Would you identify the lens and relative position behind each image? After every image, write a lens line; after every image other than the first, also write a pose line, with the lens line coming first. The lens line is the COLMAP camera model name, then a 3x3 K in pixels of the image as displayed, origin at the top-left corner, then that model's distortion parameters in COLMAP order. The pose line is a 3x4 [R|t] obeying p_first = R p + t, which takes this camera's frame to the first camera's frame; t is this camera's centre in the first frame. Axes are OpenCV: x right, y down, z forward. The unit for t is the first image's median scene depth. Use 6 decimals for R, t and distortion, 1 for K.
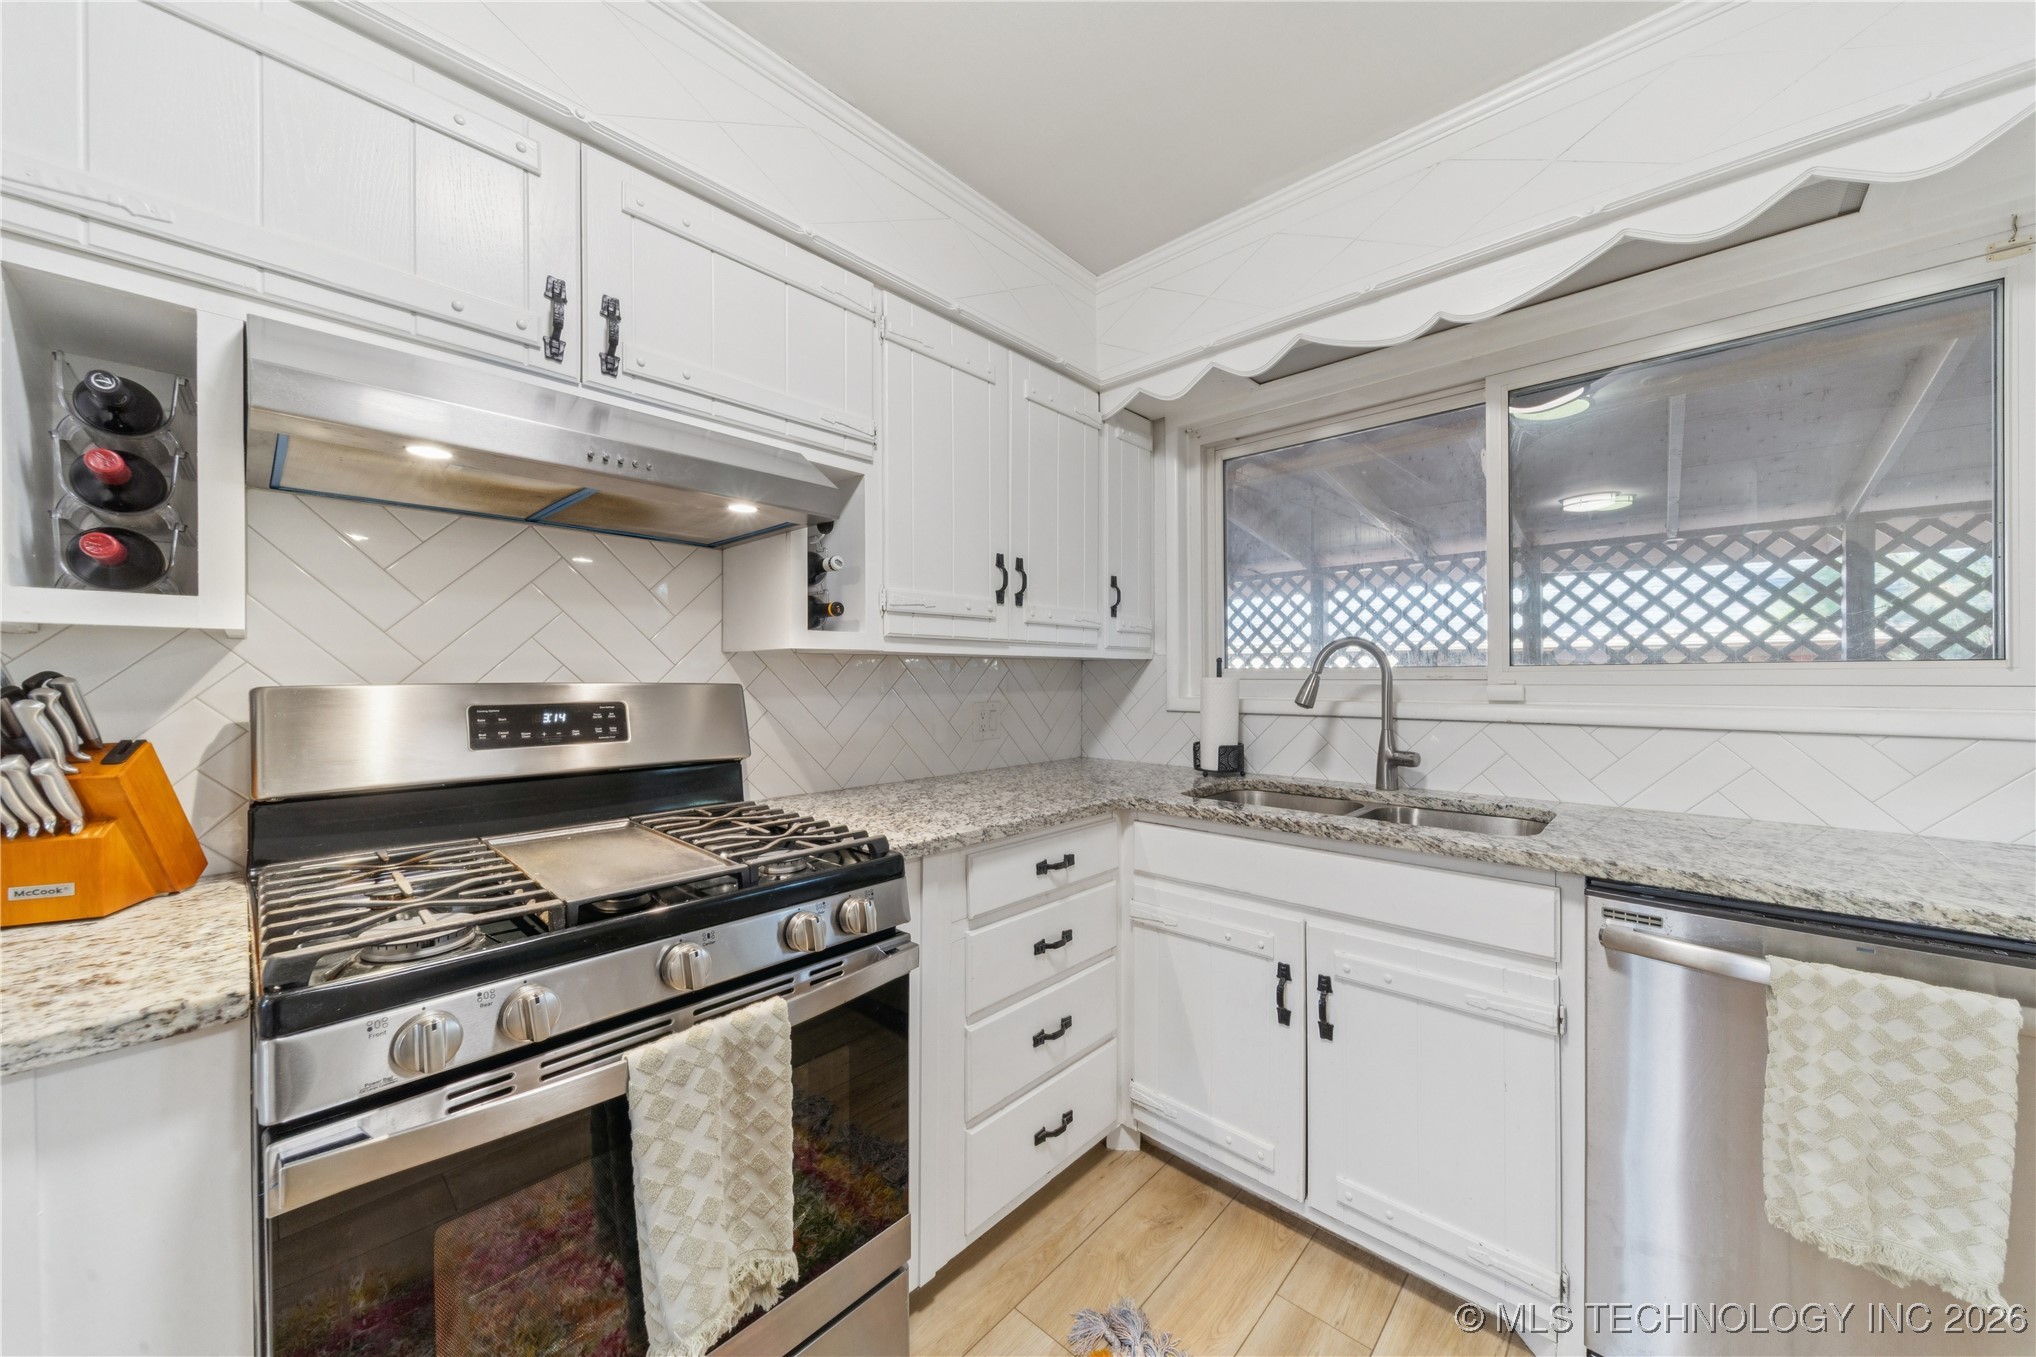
lens RADIAL K [[716.3, 0, 1018.0], [0, 716.3, 678.5], [0, 0, 1]] dist [-0.000565, -0.000390]
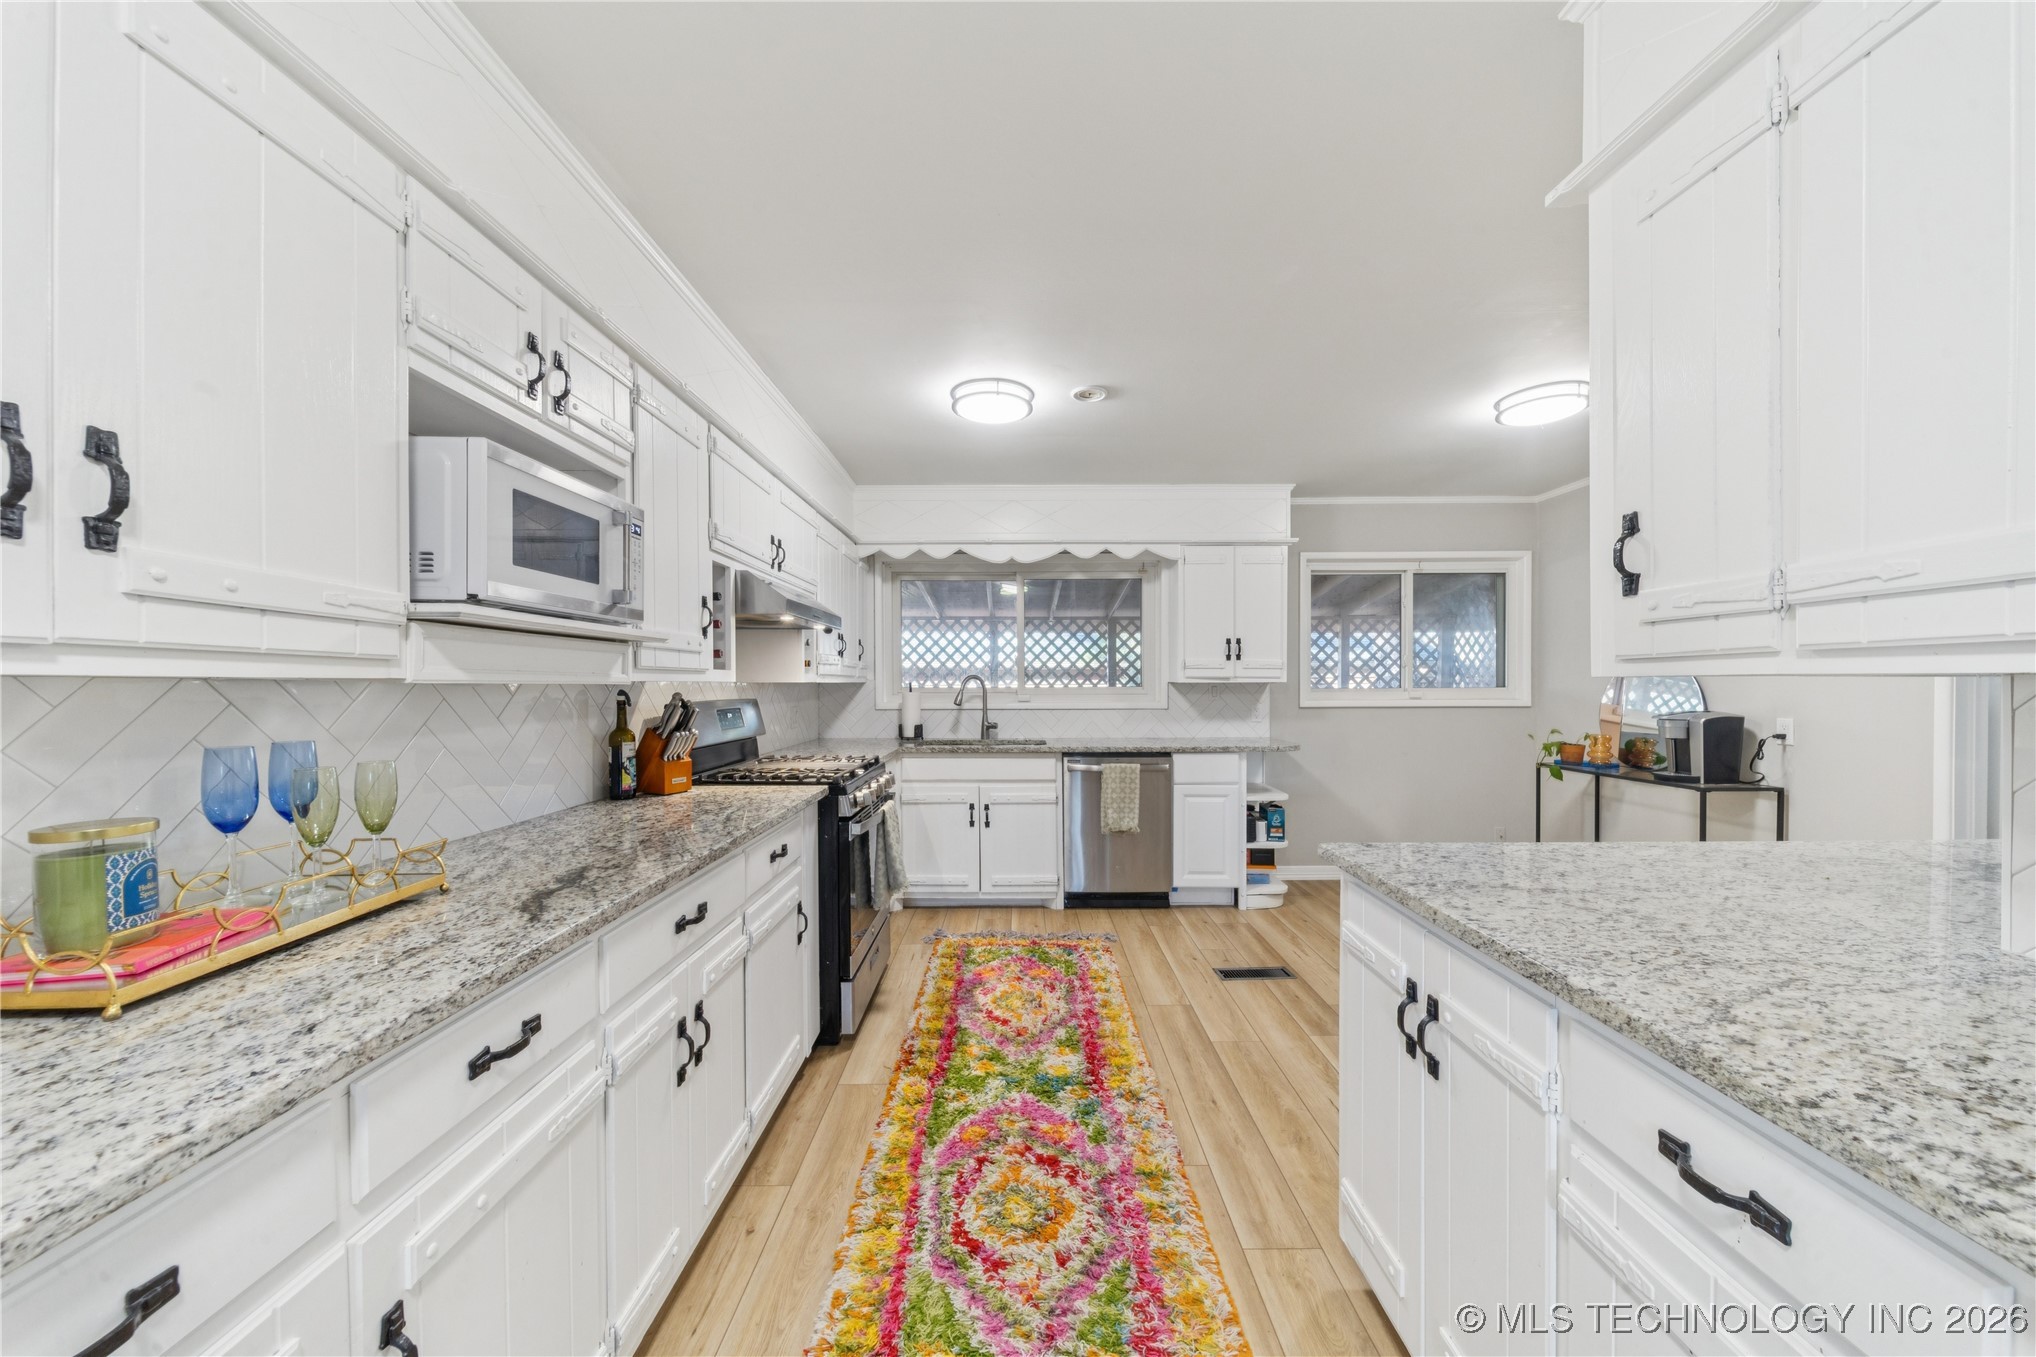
lens RADIAL K [[710.7, 0, 1035.8], [0, 710.7, 678.1], [0, 0, 1]] dist [0.000146, -0.000171]
pose [[0.721921, 0.003634, 0.691966, -1.306017], [0.003330, 0.999956, -0.008726, -0.035074], [-0.691967, 0.008604, 0.721877, -1.075958]]
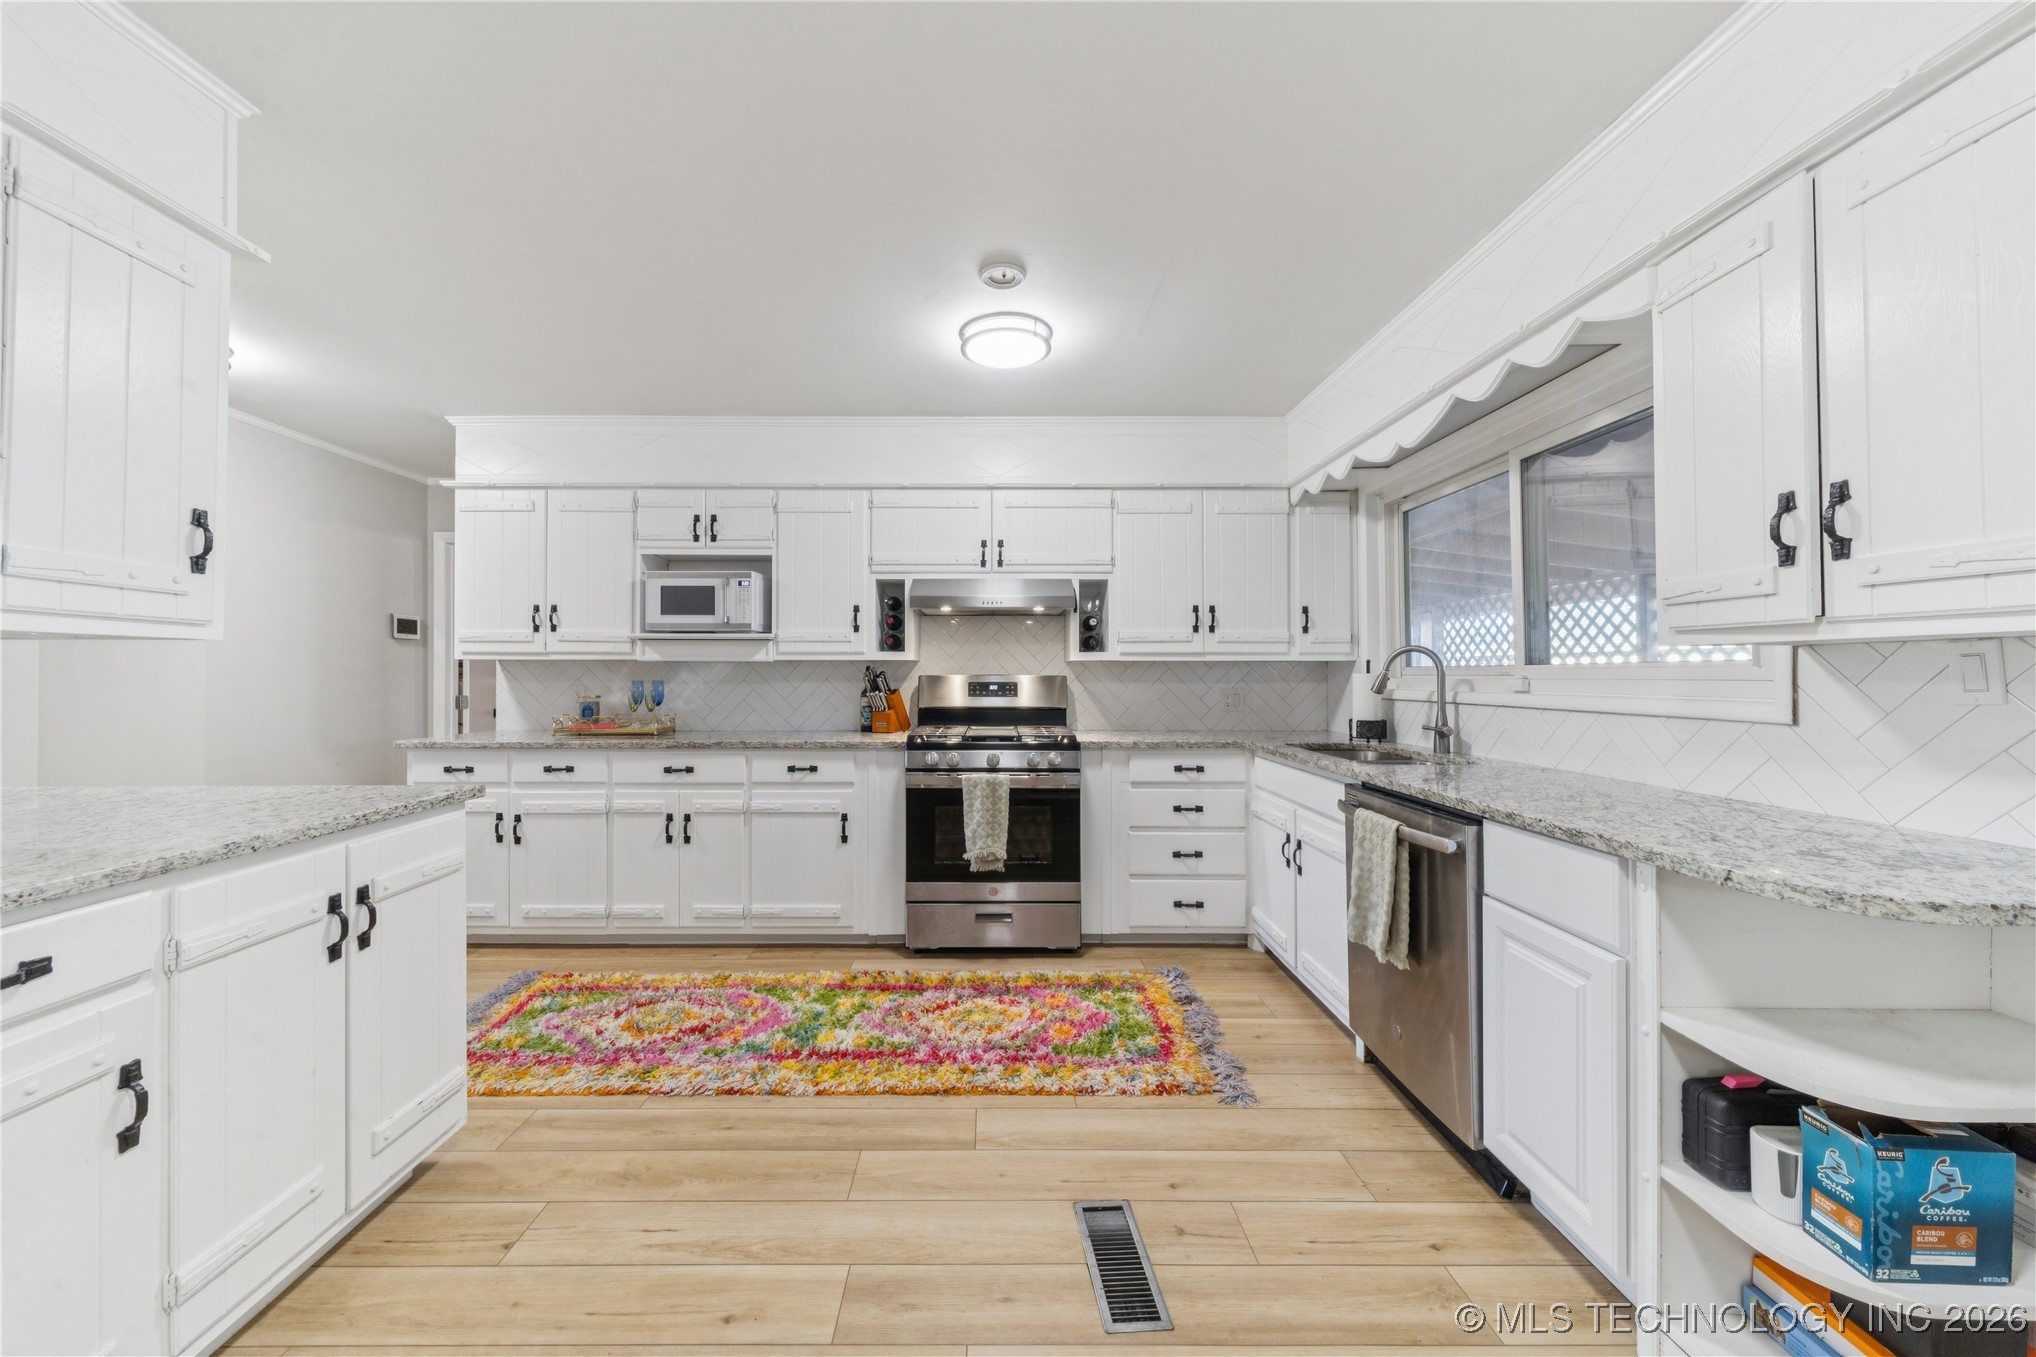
lens RADIAL K [[738.8, 0, 996.6], [0, 738.8, 670.6], [0, 0, 1]] dist [-0.002030, -0.000230]
pose [[0.688072, -0.001781, -0.725641, 1.262465], [-0.003723, 0.999975, -0.005985, 0.006475], [0.725633, 0.006819, 0.688048, -0.838549]]
